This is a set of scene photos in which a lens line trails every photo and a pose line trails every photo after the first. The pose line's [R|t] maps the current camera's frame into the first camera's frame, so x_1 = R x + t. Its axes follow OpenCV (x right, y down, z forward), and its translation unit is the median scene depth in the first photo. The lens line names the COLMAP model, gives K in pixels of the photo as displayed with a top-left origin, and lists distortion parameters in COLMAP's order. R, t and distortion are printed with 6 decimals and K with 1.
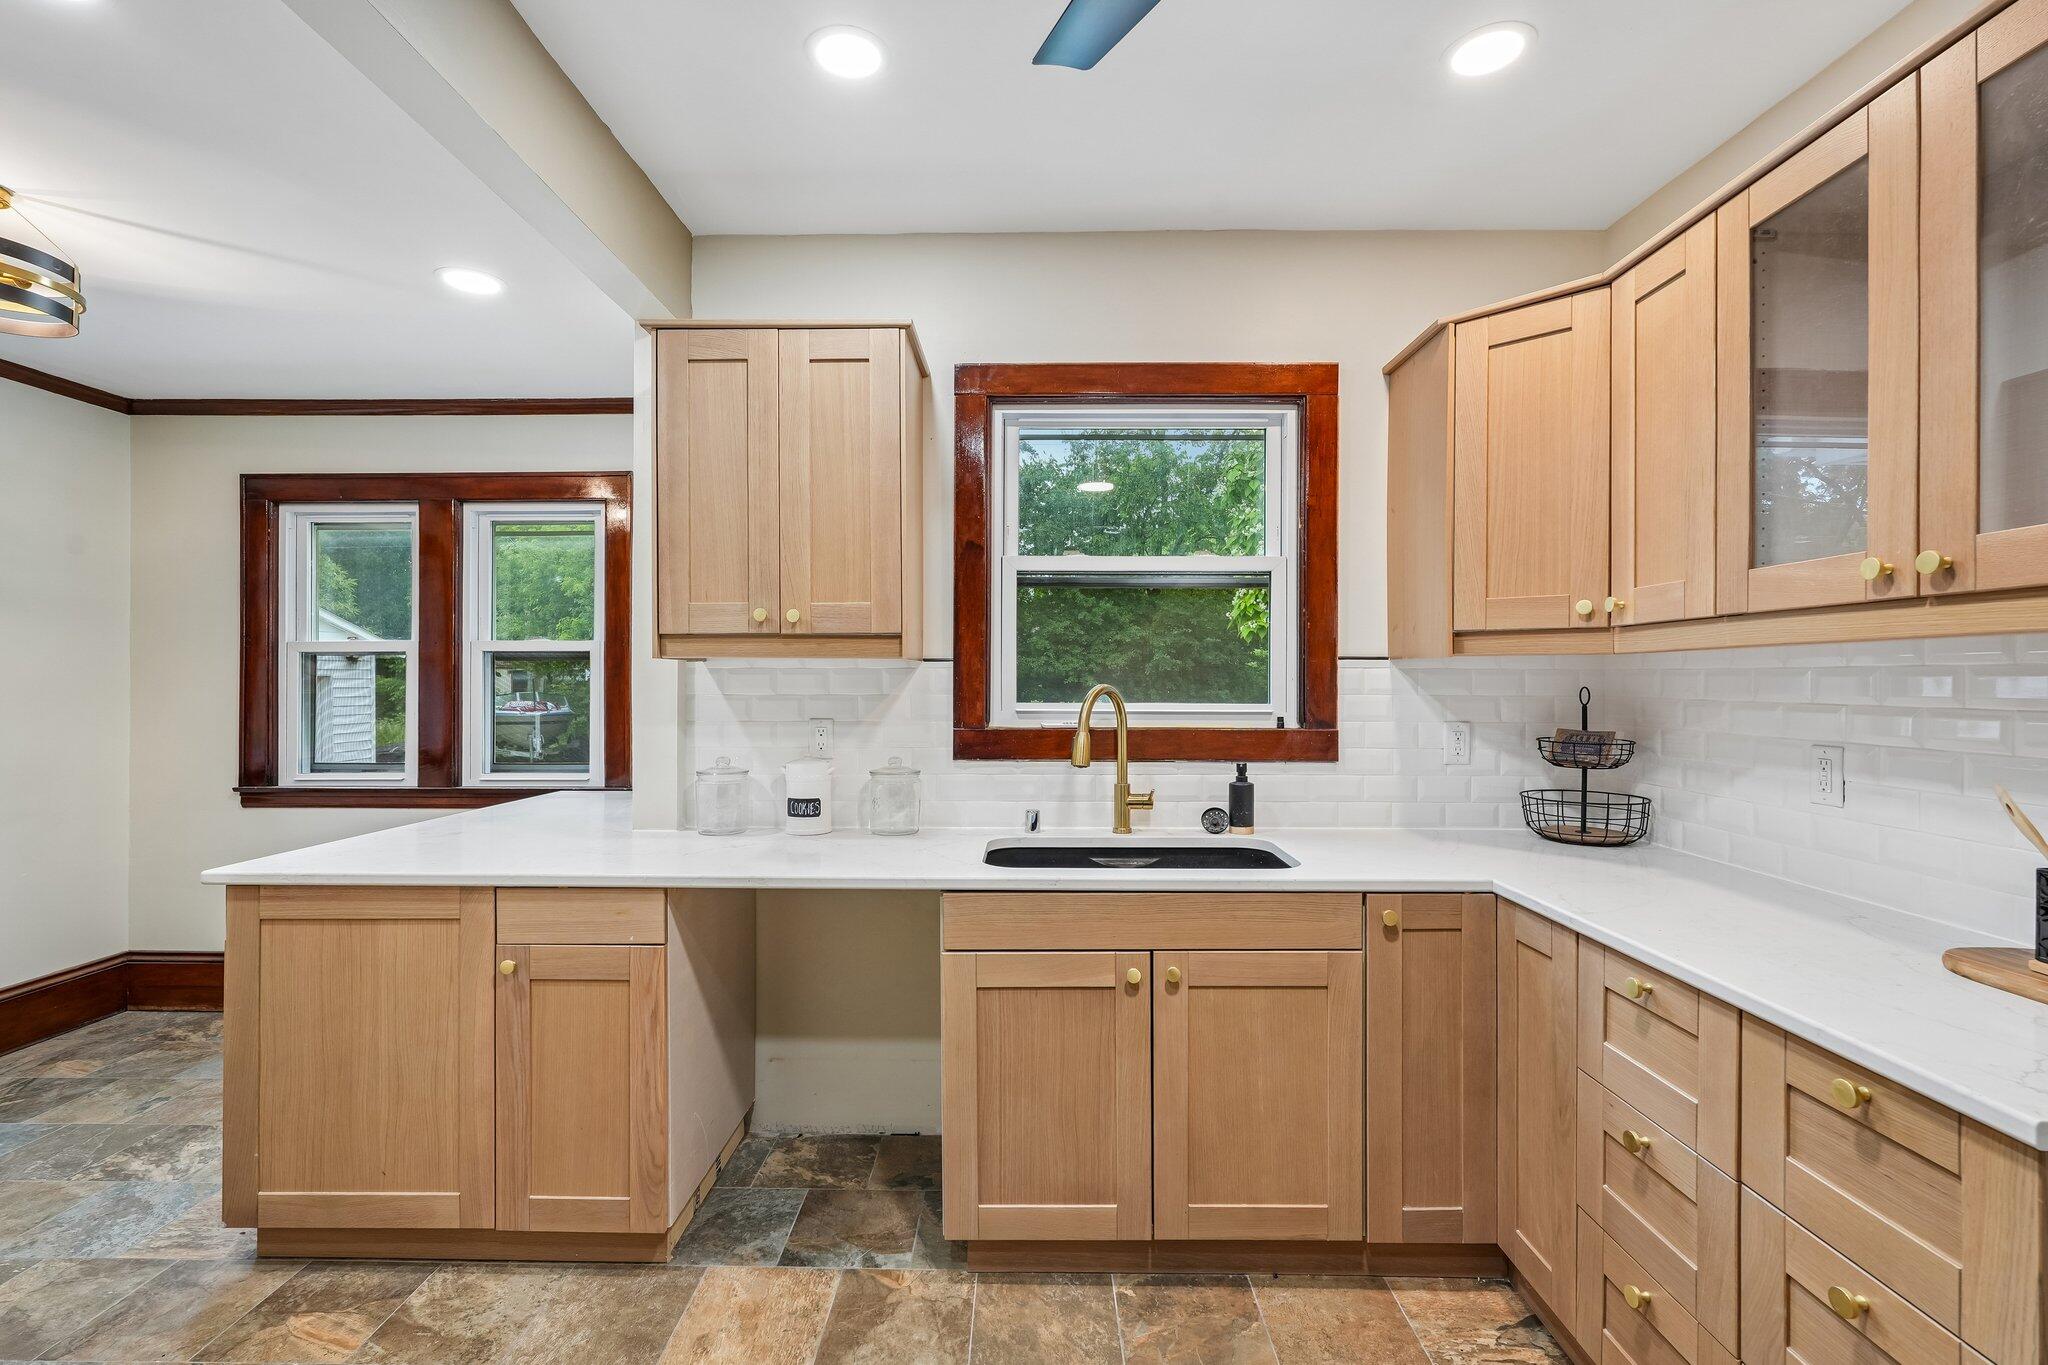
lens RADIAL K [[899.1, 0, 1023.5], [0, 899.1, 670.2], [0, 0, 1]] dist [-0.013420, 0.006400]
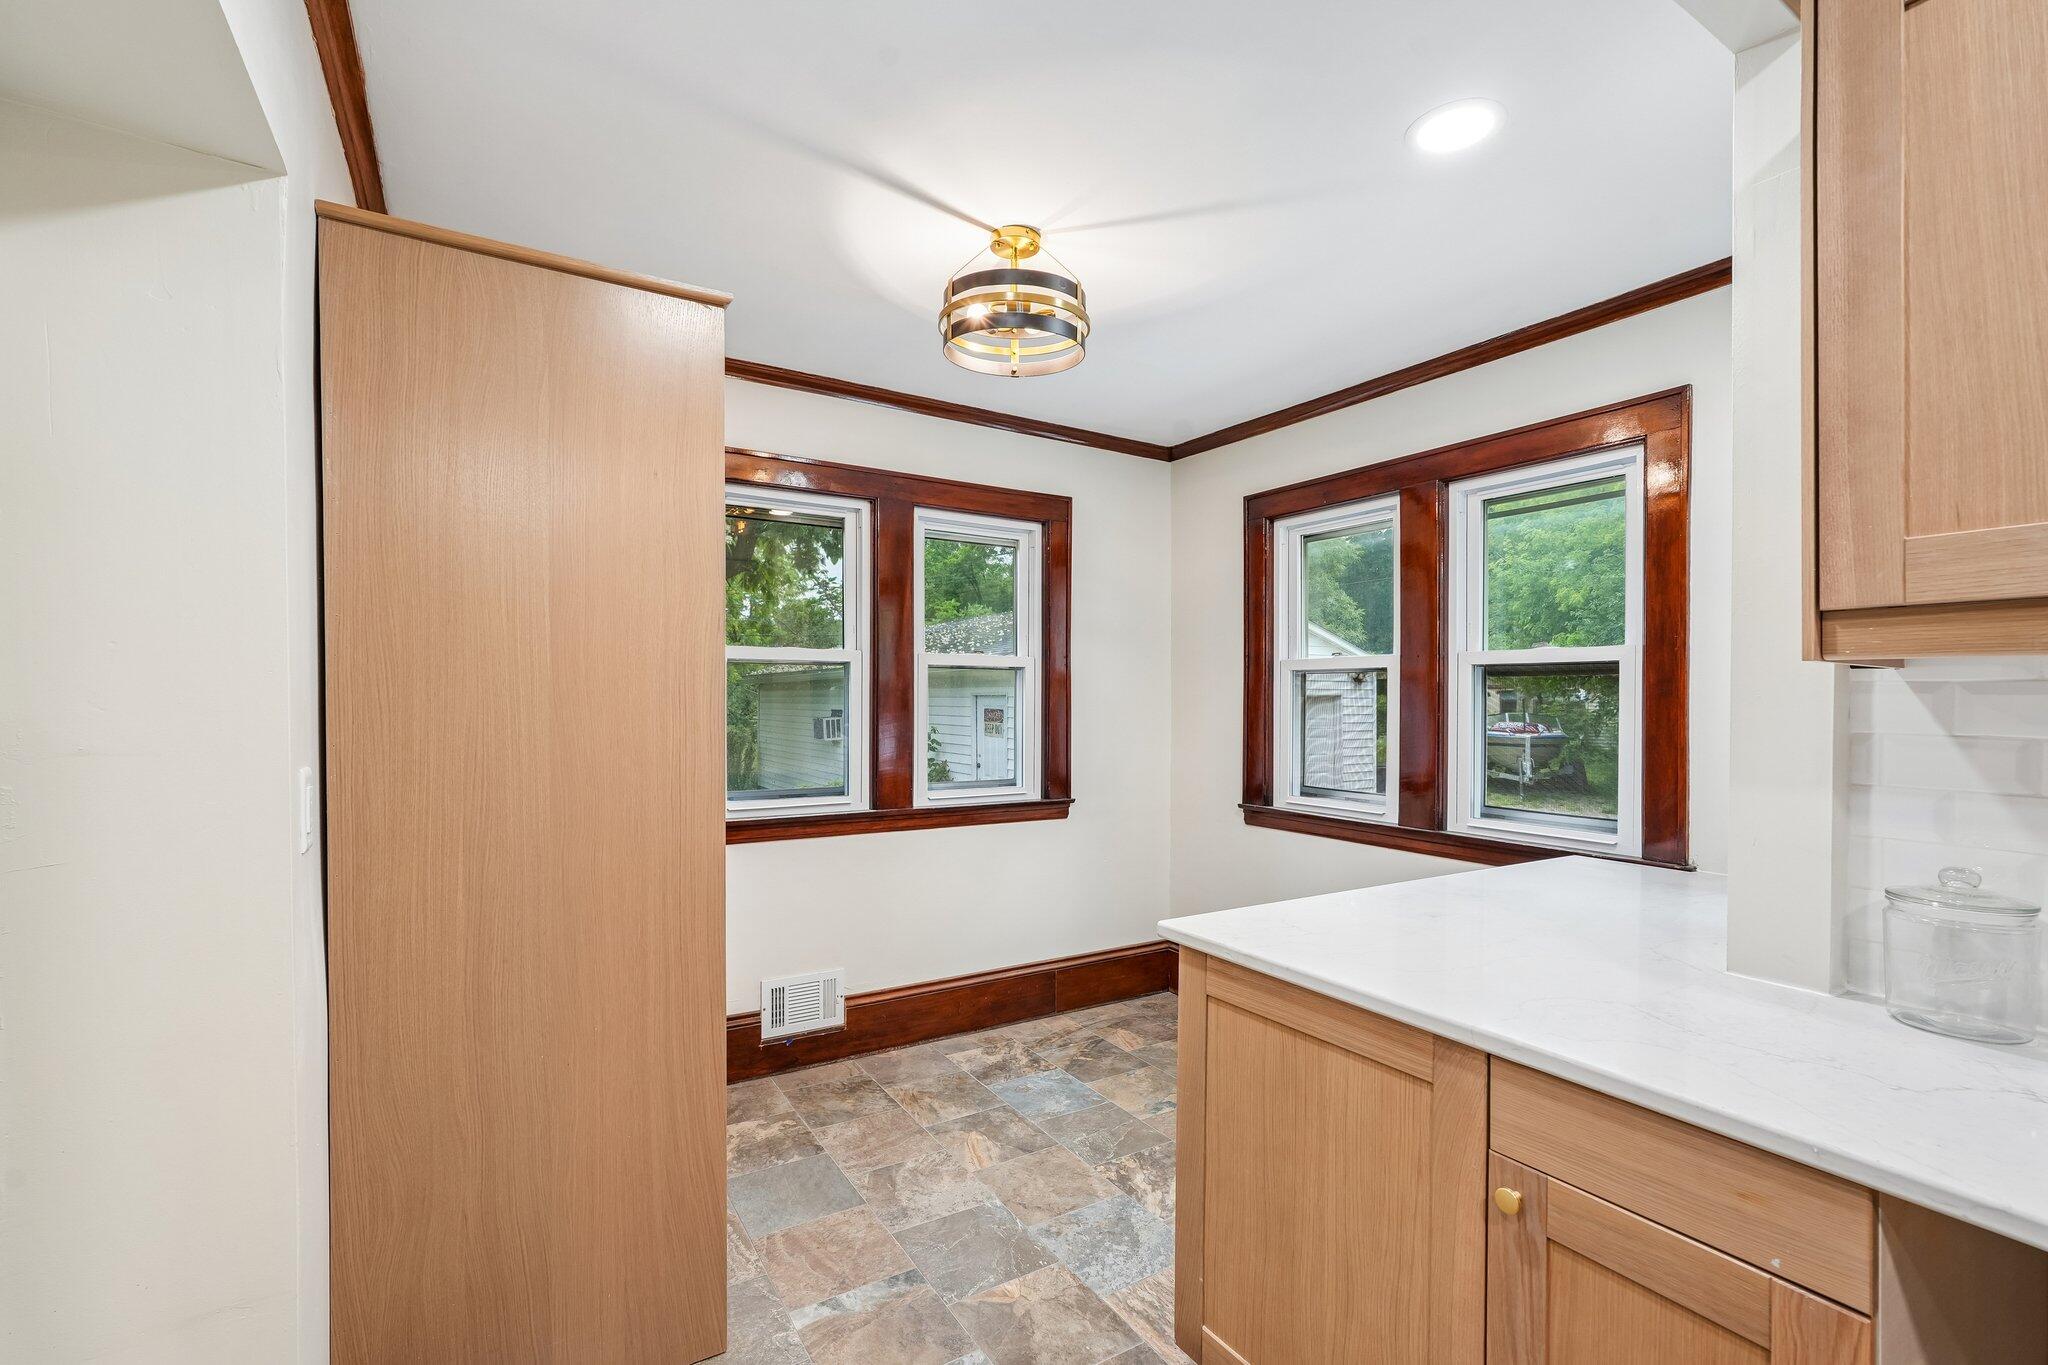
lens RADIAL K [[899.1, 0, 1018.5], [0, 899.1, 706.5], [0, 0, 1]] dist [-0.013420, 0.006400]
pose [[0.529925, 0.011541, -0.847966, -0.222074], [0.003845, 0.999864, 0.016011, 0.002436], [0.848035, -0.011745, 0.529809, 0.369922]]
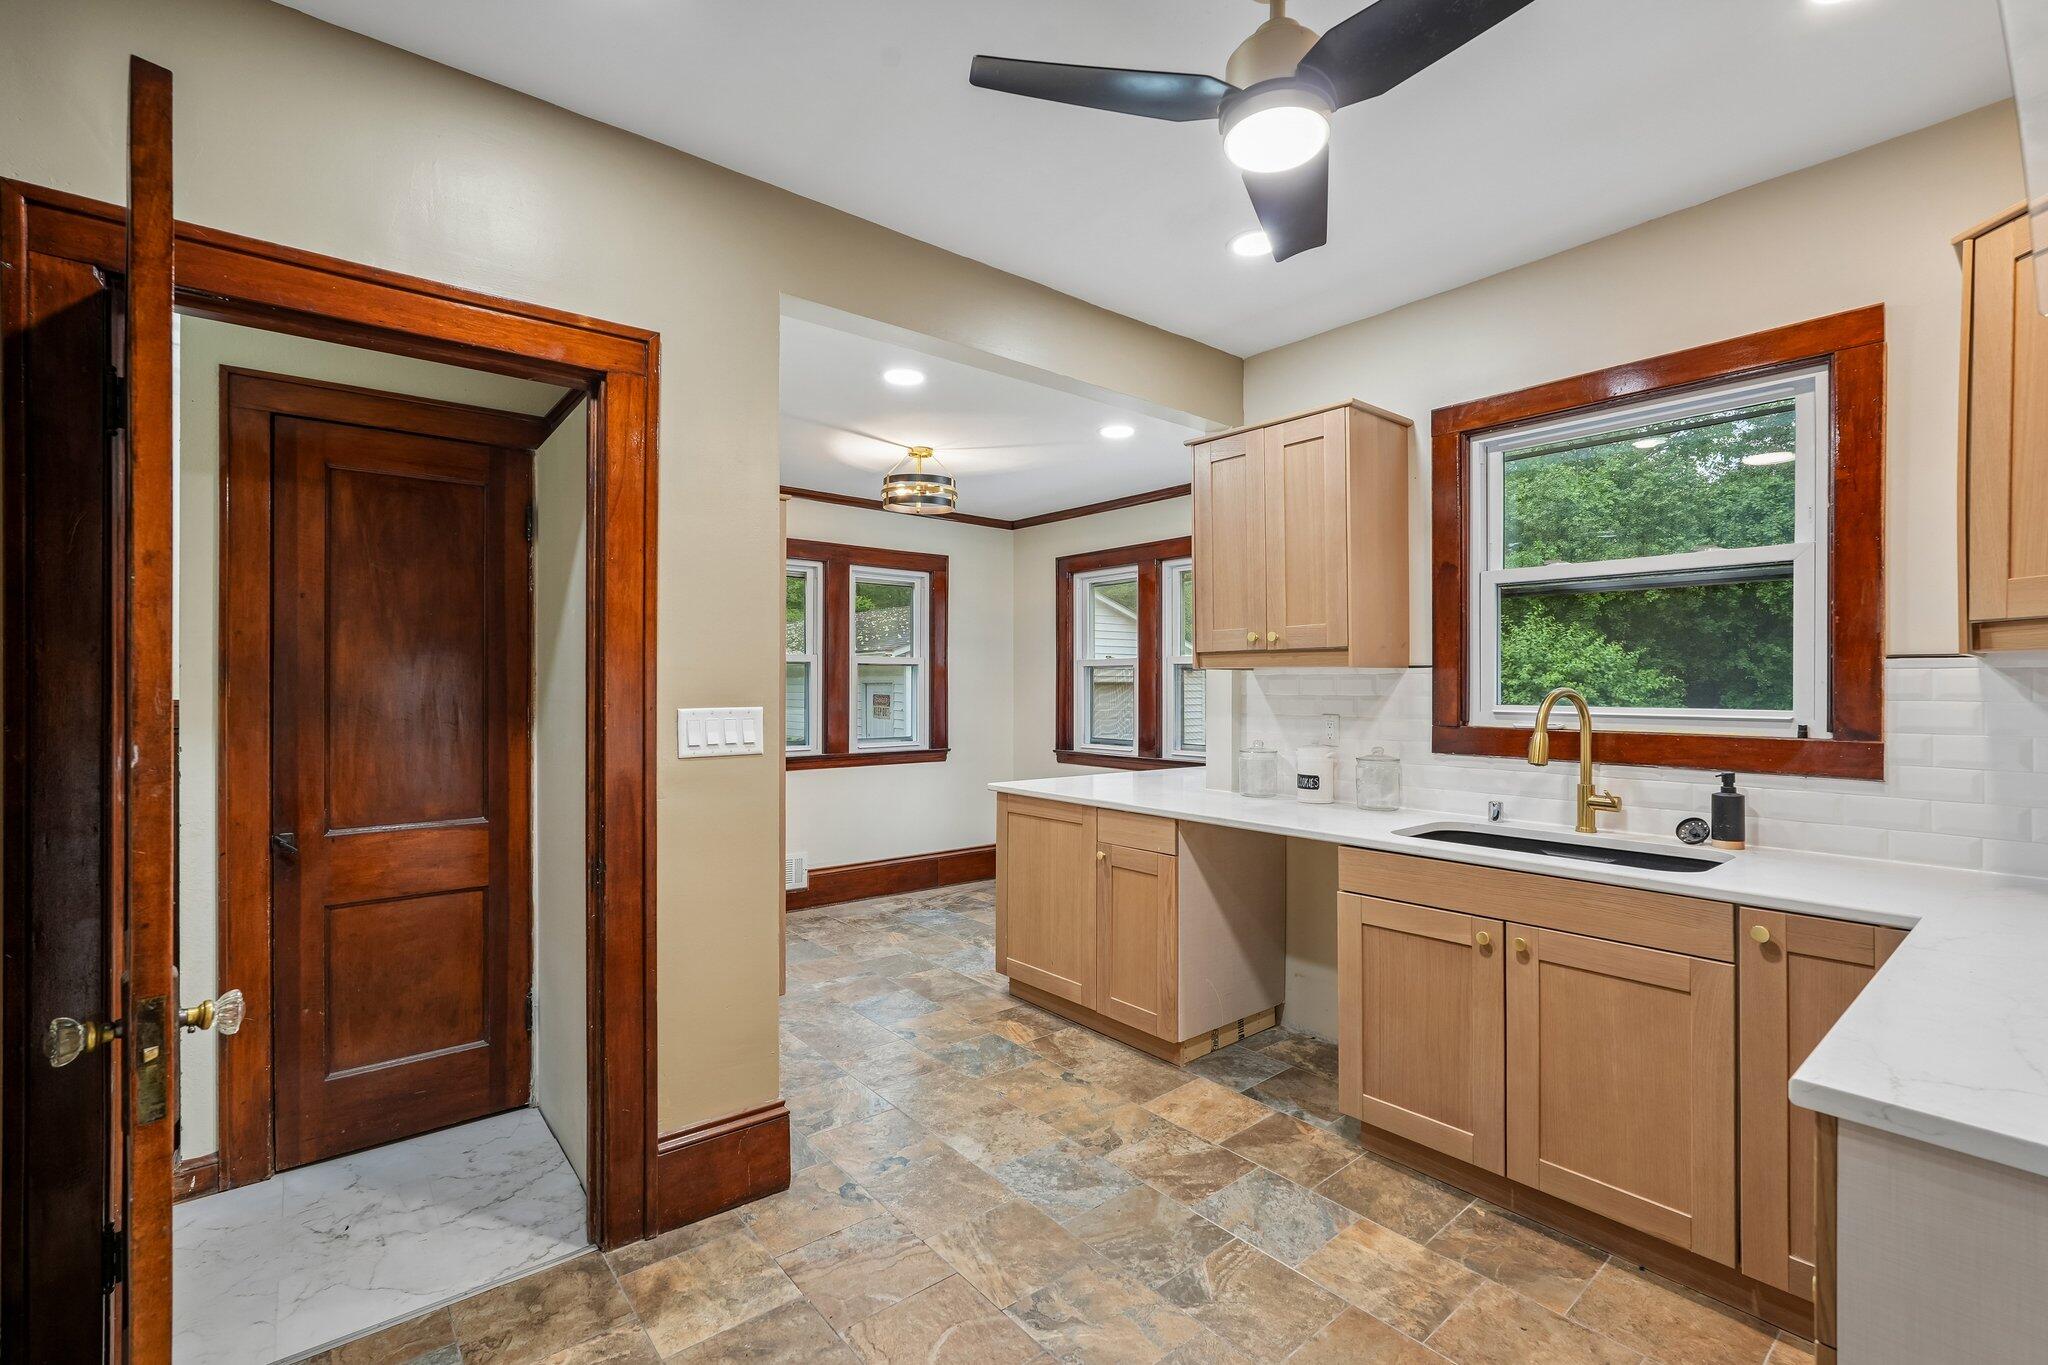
lens RADIAL K [[899.1, 0, 1030.5], [0, 899.1, 673.4], [0, 0, 1]] dist [-0.013420, 0.006400]
pose [[0.651245, -0.009575, -0.758807, 0.525879], [0.006078, 0.999954, -0.007402, 0.003726], [0.758843, 0.000208, 0.651274, -0.163188]]
